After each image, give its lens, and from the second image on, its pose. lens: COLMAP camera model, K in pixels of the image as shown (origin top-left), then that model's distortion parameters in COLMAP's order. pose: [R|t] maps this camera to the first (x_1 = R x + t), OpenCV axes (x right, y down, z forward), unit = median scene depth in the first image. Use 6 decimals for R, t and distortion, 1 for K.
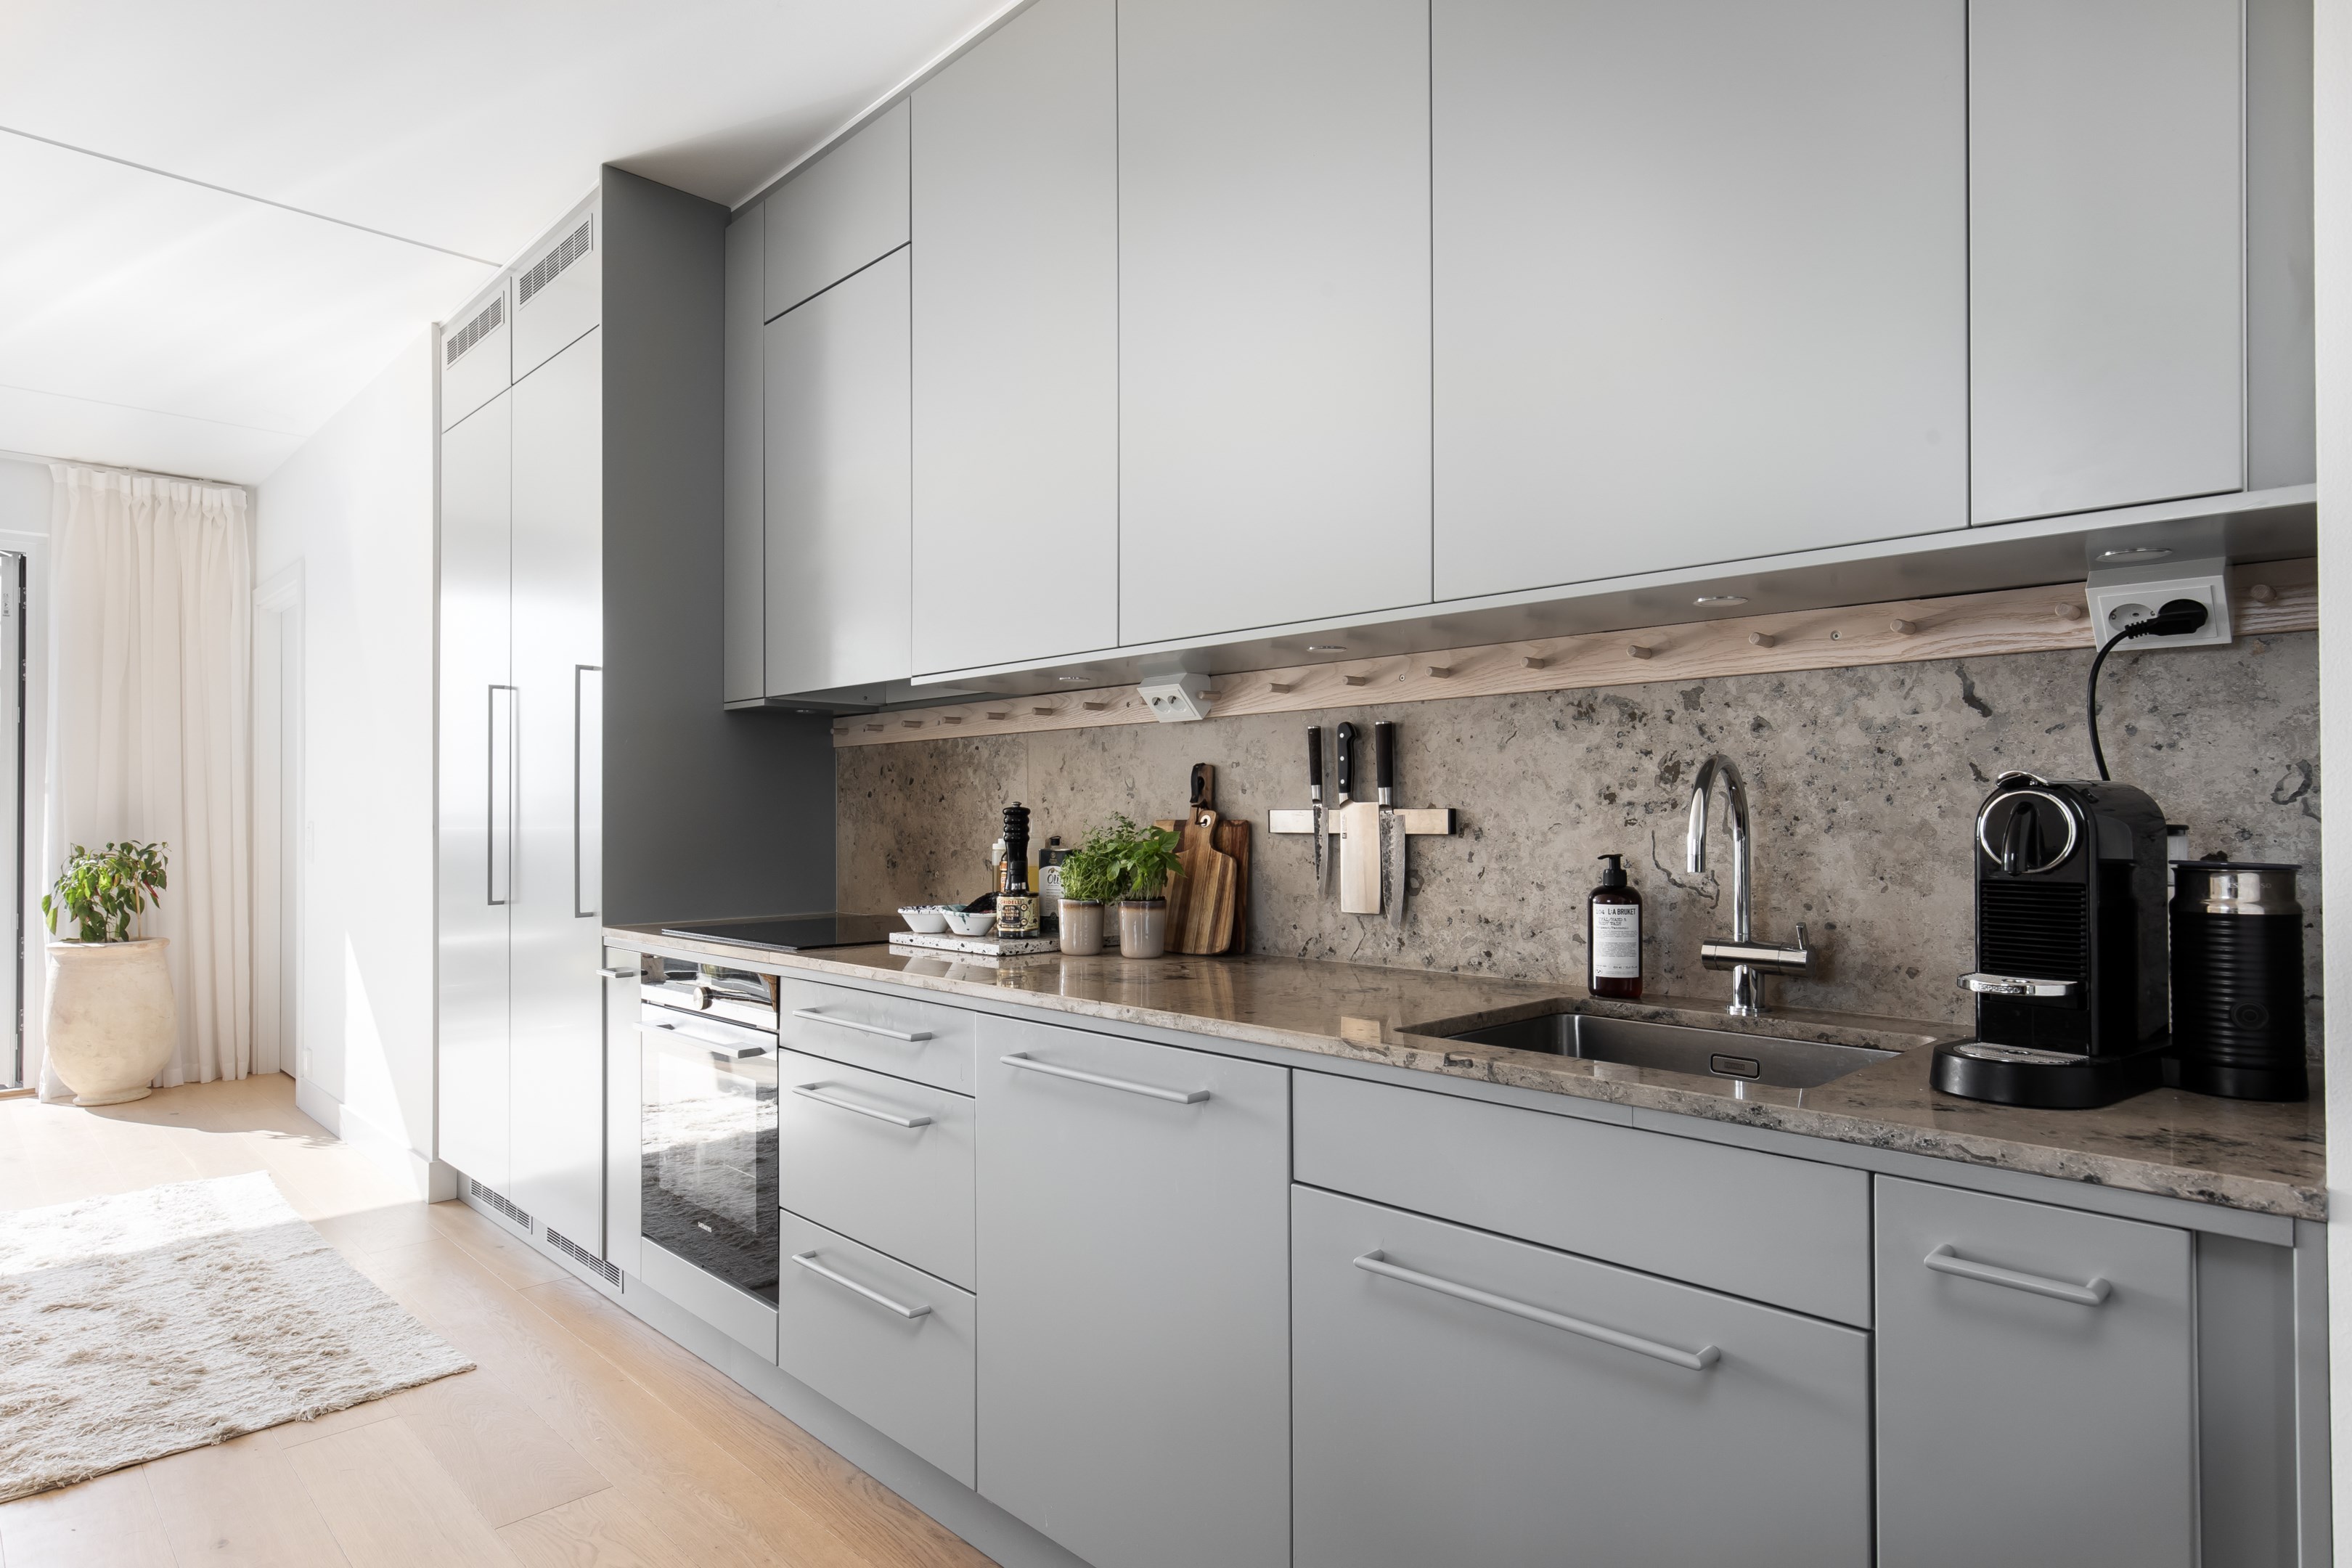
lens RADIAL K [[1294.8, 0, 1180.6], [0, 1294.8, 803.8], [0, 0, 1]] dist [0.004023, -0.001786]
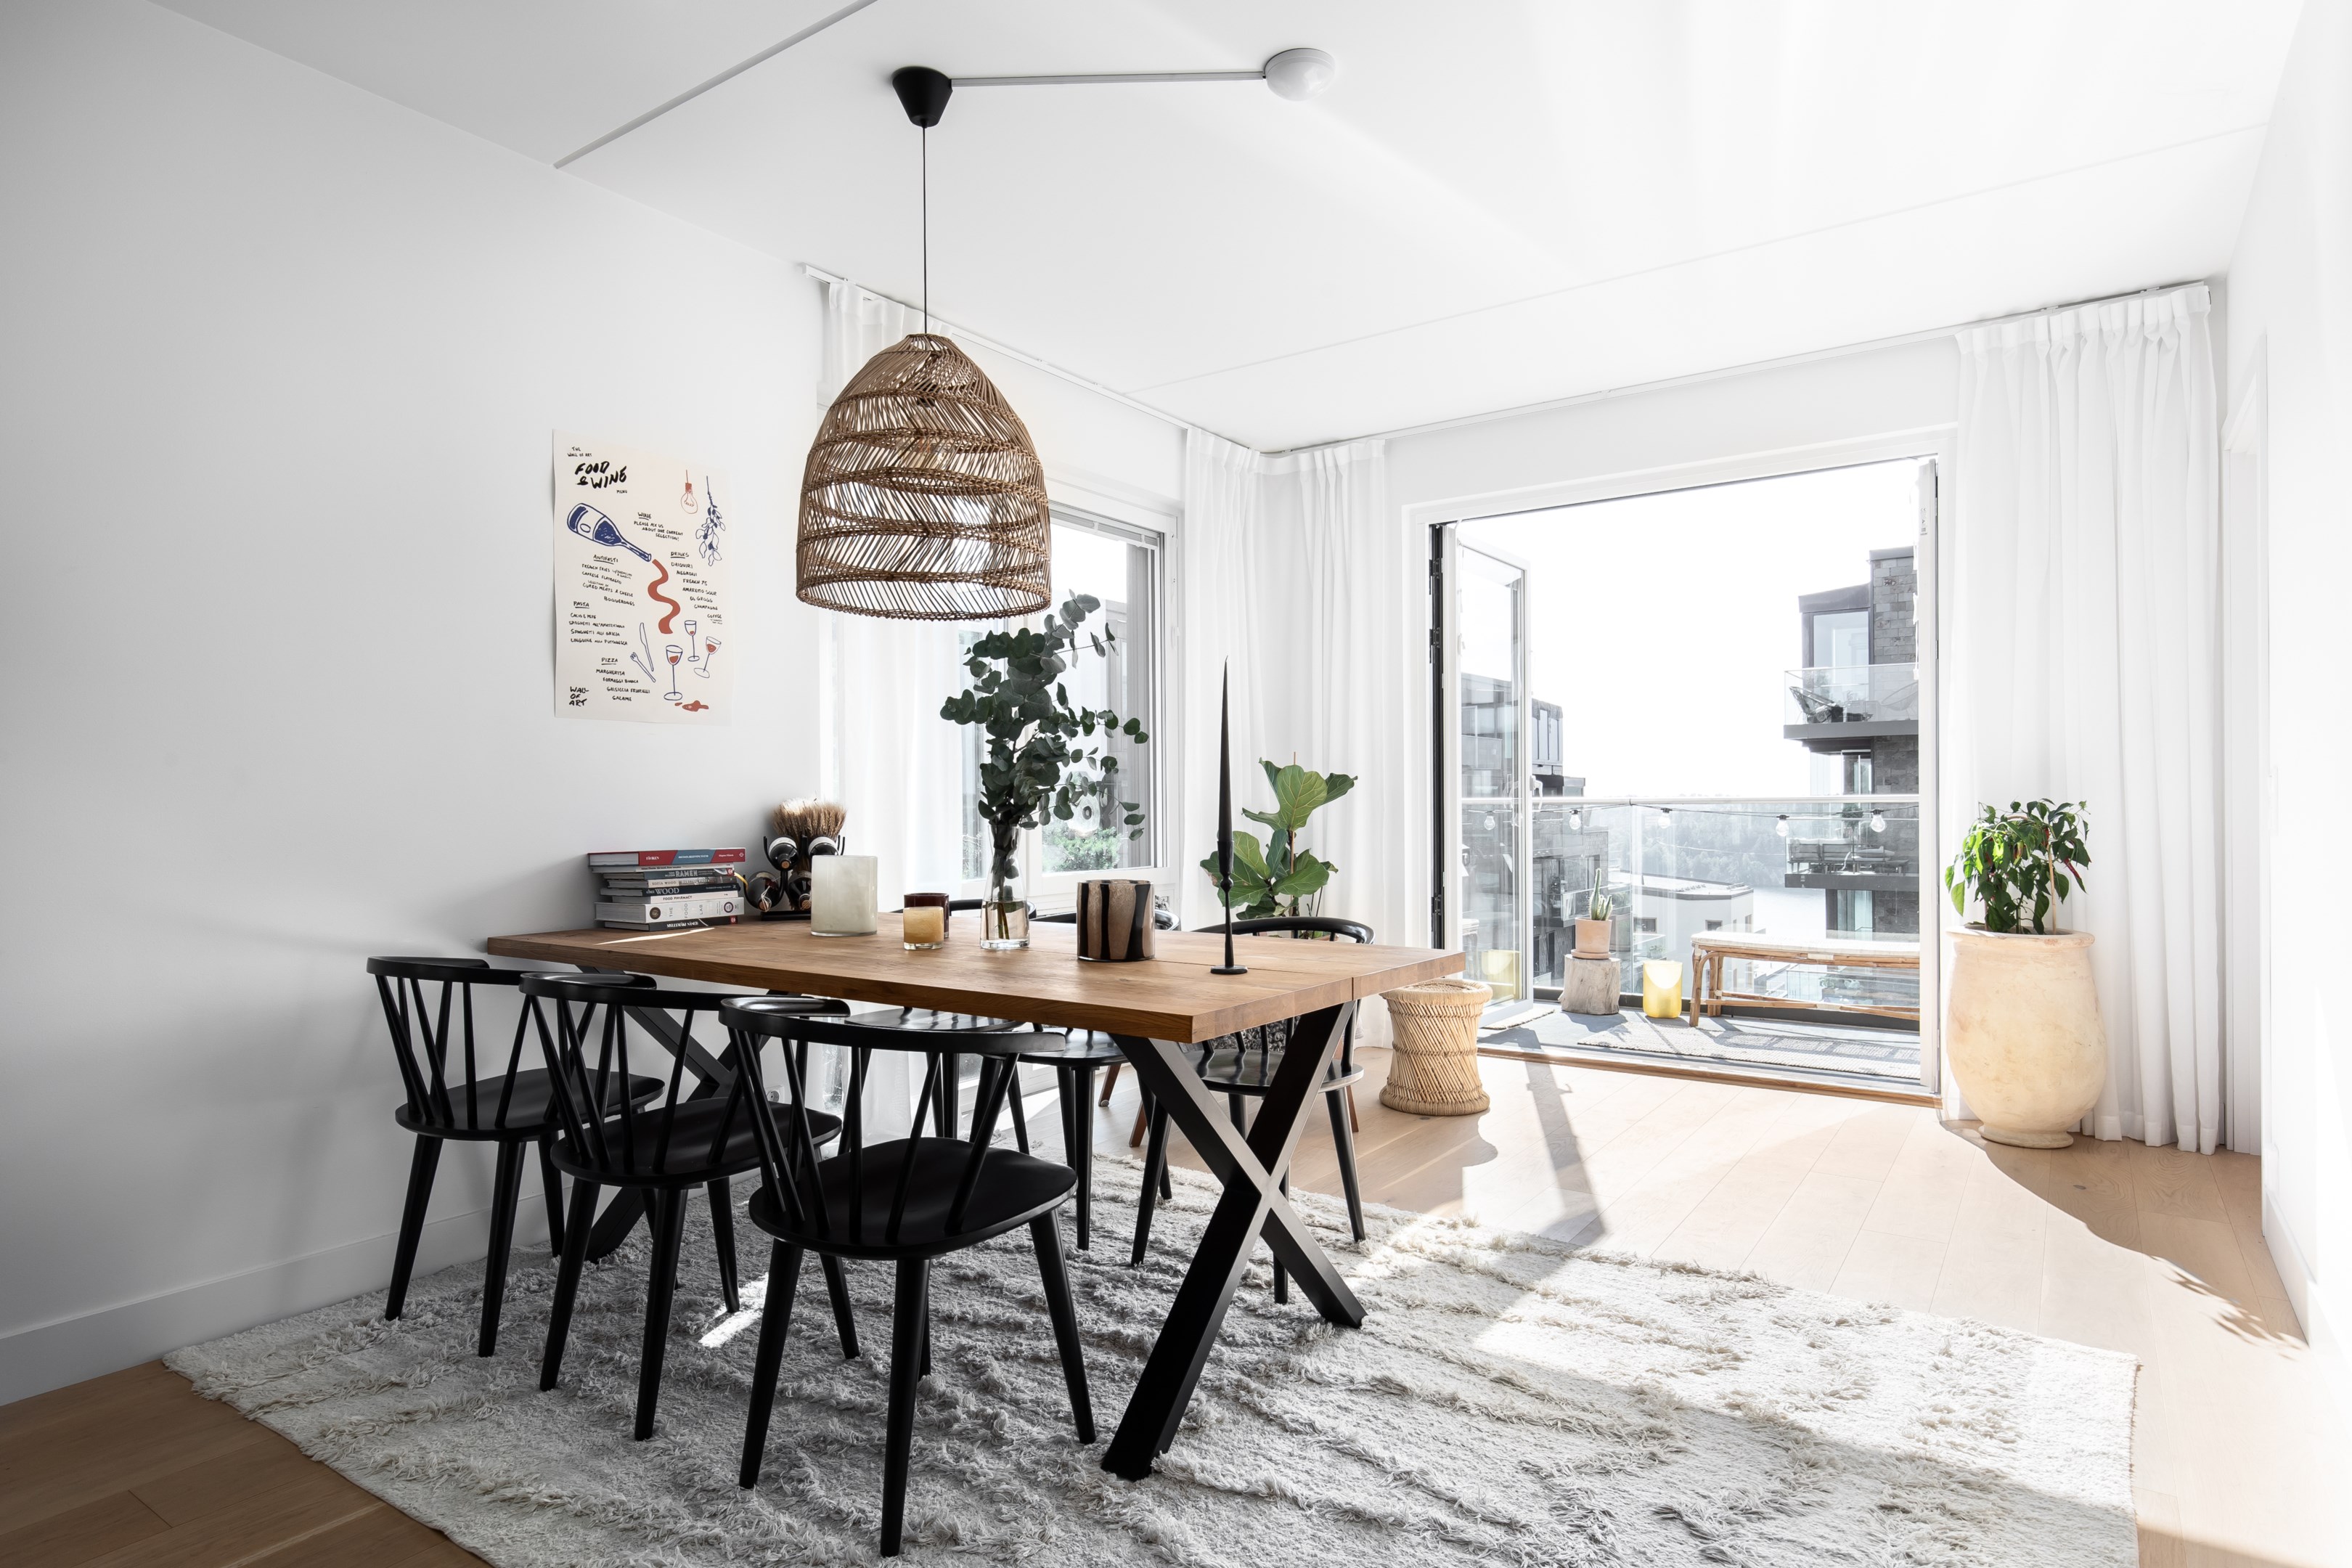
lens RADIAL K [[1287.3, 0, 1182.6], [0, 1287.3, 802.6], [0, 0, 1]] dist [-0.002233, -0.000170]
pose [[0.180334, -0.001381, -0.983604, -0.171361], [0.011748, 0.999931, 0.000750, 0.023863], [0.983535, -0.011691, 0.180338, 0.379404]]
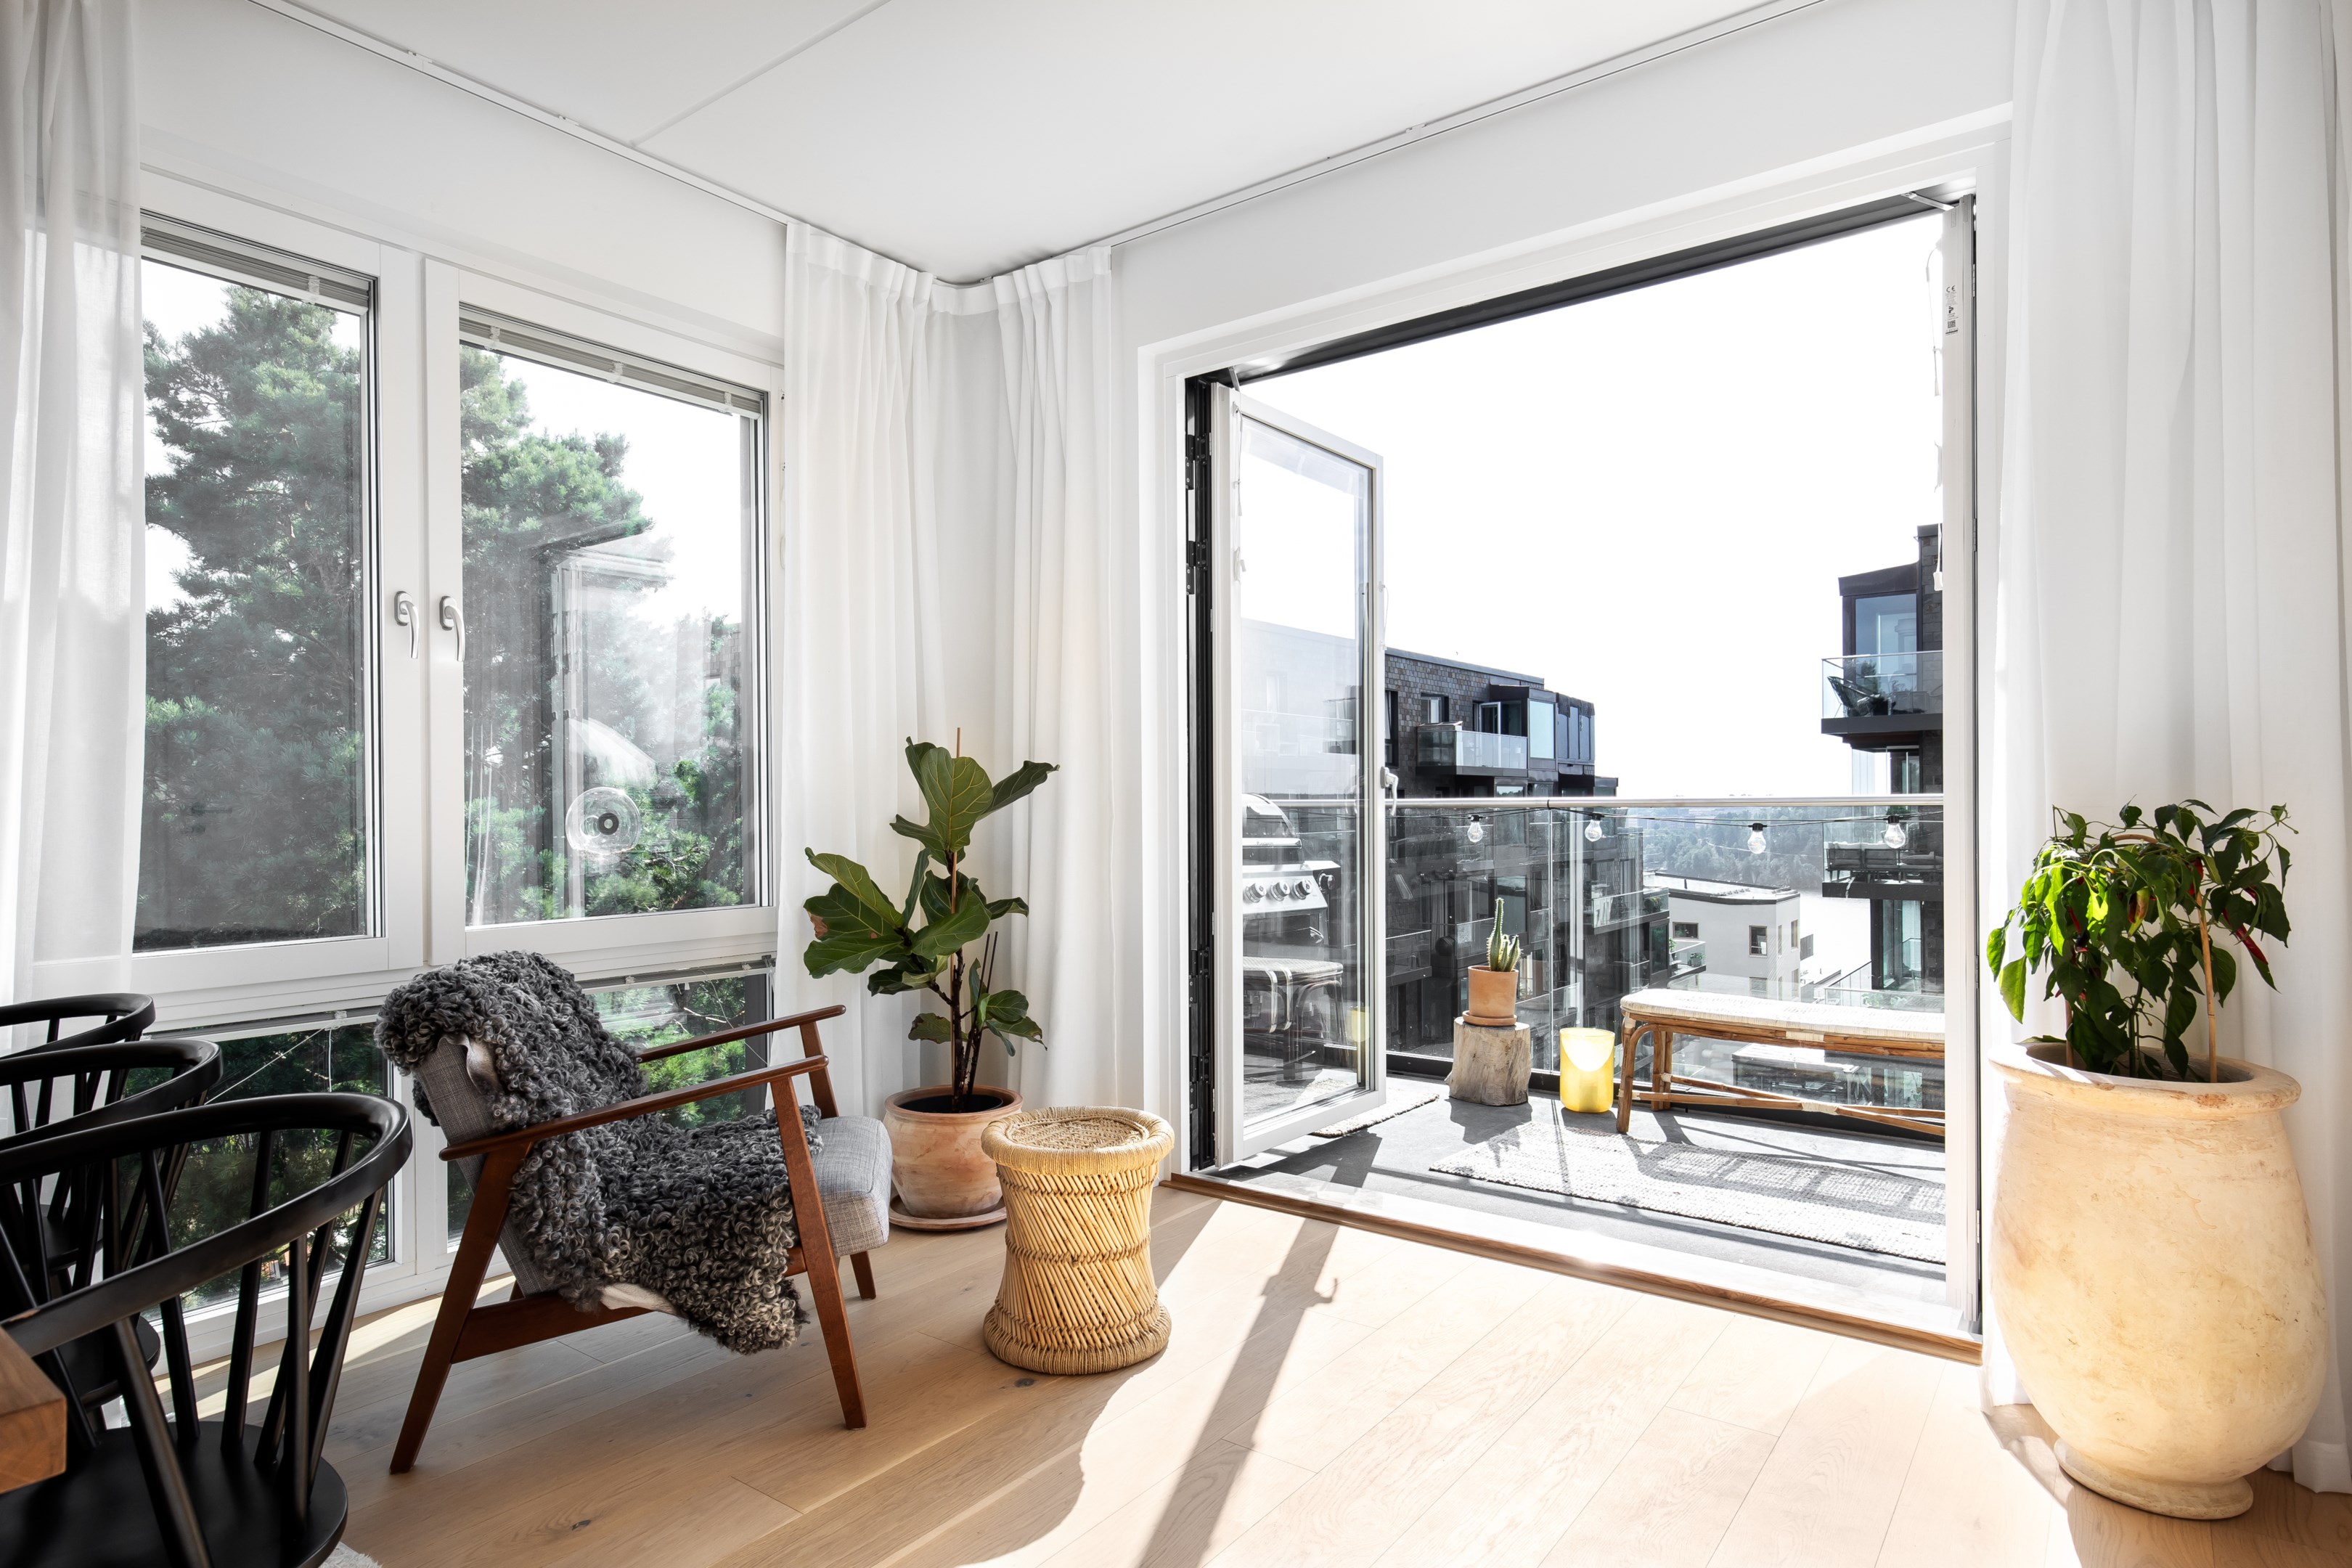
lens RADIAL K [[1294.8, 0, 1180.6], [0, 1294.8, 803.8], [0, 0, 1]] dist [0.004023, -0.001786]
pose [[0.150206, -0.001490, -0.988654, -0.484566], [0.012478, 0.999922, 0.000389, 0.025200], [0.988576, -0.012395, 0.150213, 0.657820]]
